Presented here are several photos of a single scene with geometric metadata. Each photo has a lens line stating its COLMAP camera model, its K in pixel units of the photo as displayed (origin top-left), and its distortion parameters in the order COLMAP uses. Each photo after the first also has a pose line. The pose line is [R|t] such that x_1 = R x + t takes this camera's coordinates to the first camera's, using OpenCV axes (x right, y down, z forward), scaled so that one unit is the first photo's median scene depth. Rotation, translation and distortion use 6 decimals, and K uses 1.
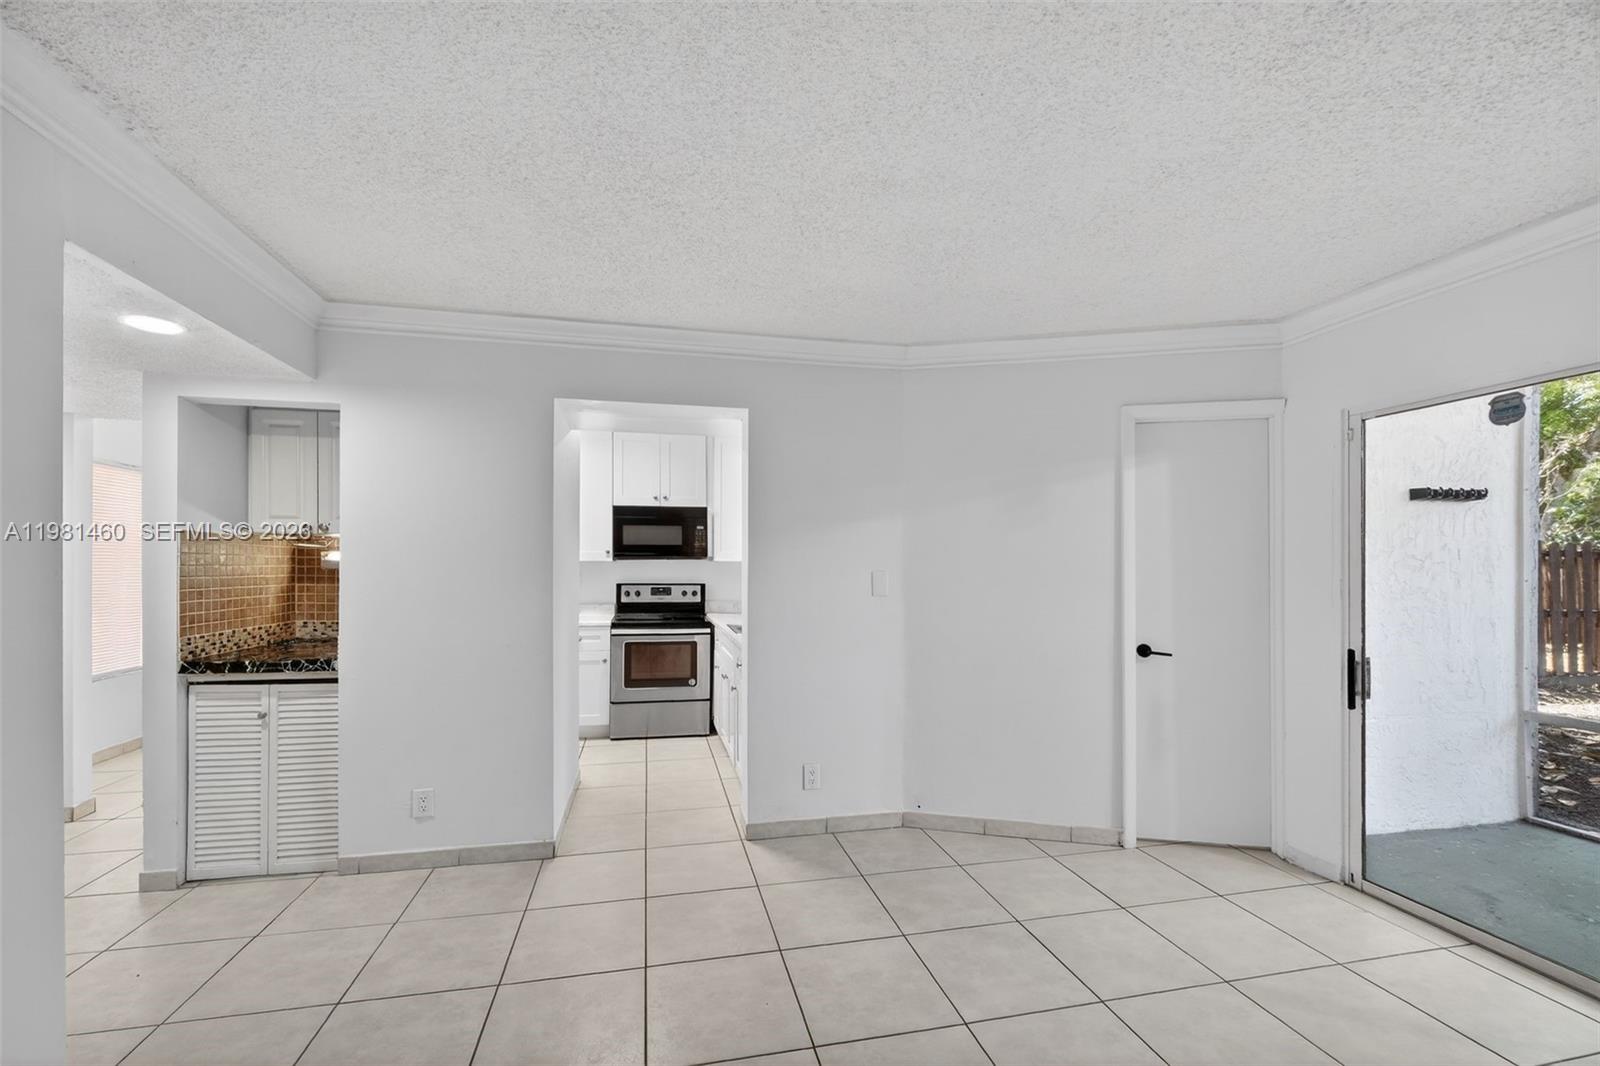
lens RADIAL K [[636.0, 0, 780.3], [0, 636.0, 564.7], [0, 0, 1]] dist [-0.001660, 0.000116]
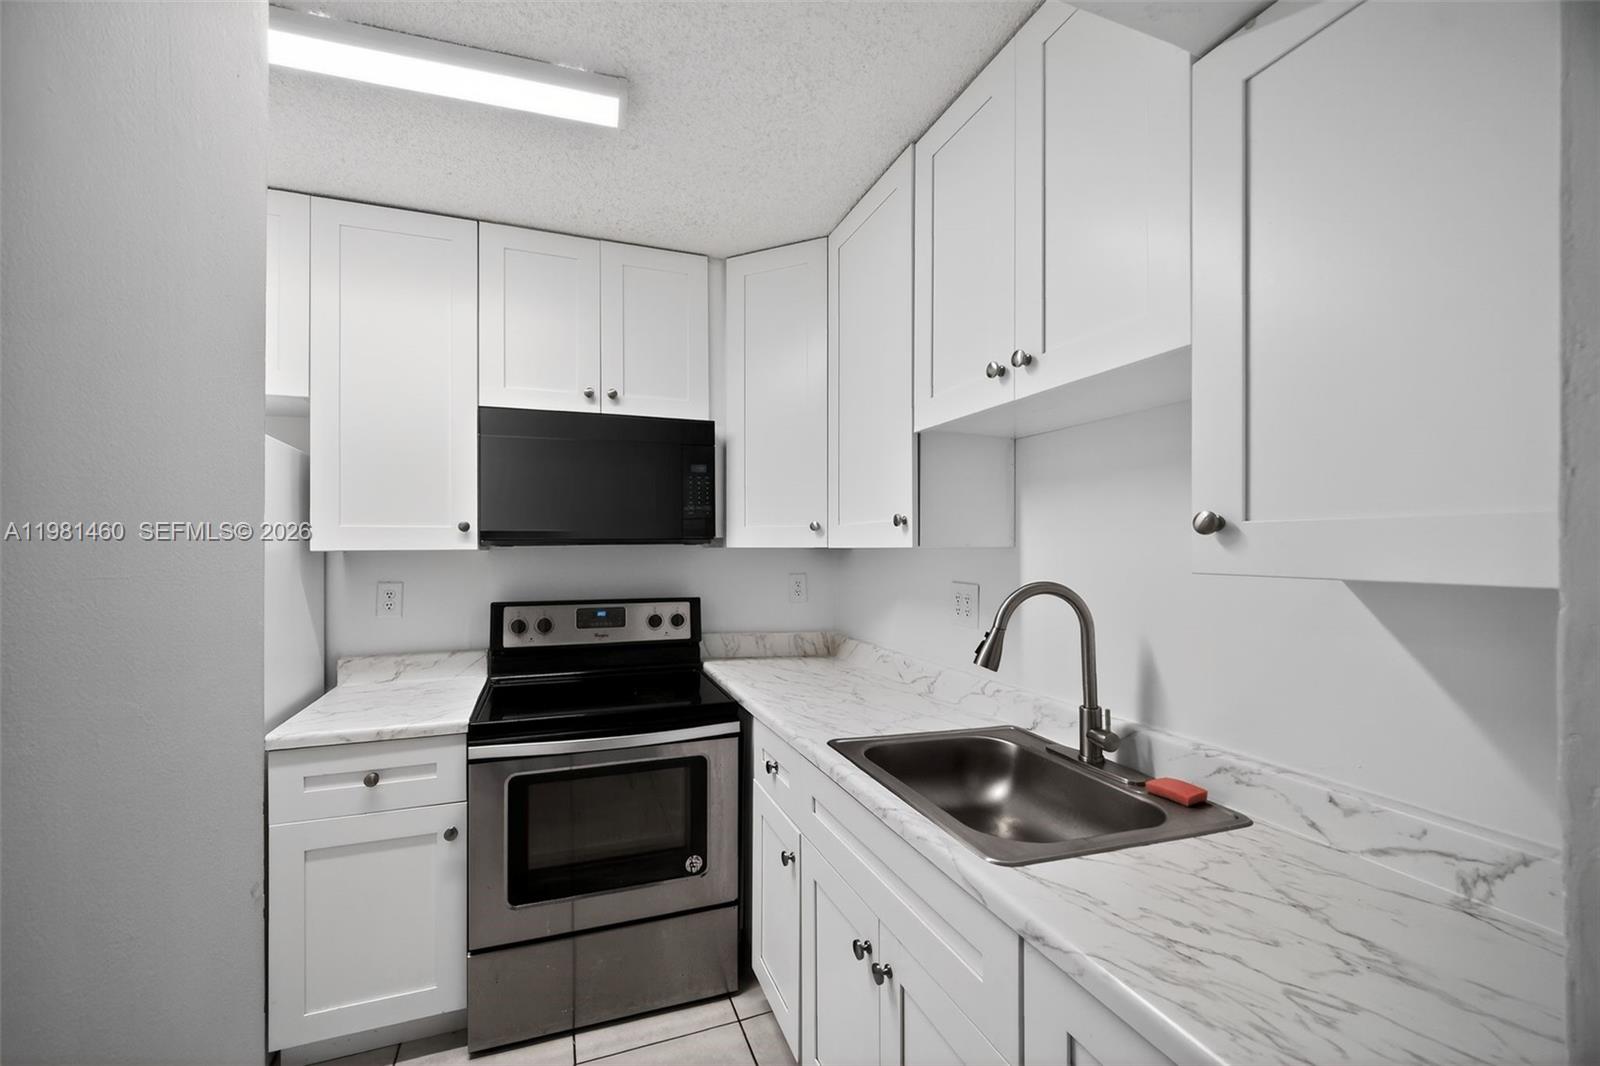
lens RADIAL K [[636.0, 0, 778.9], [0, 636.0, 543.5], [0, 0, 1]] dist [-0.001660, 0.000116]
pose [[0.990011, -0.005634, 0.140880, -0.217594], [0.006135, 0.999976, -0.003125, -0.011716], [-0.140859, 0.003958, 0.990022, 0.940989]]
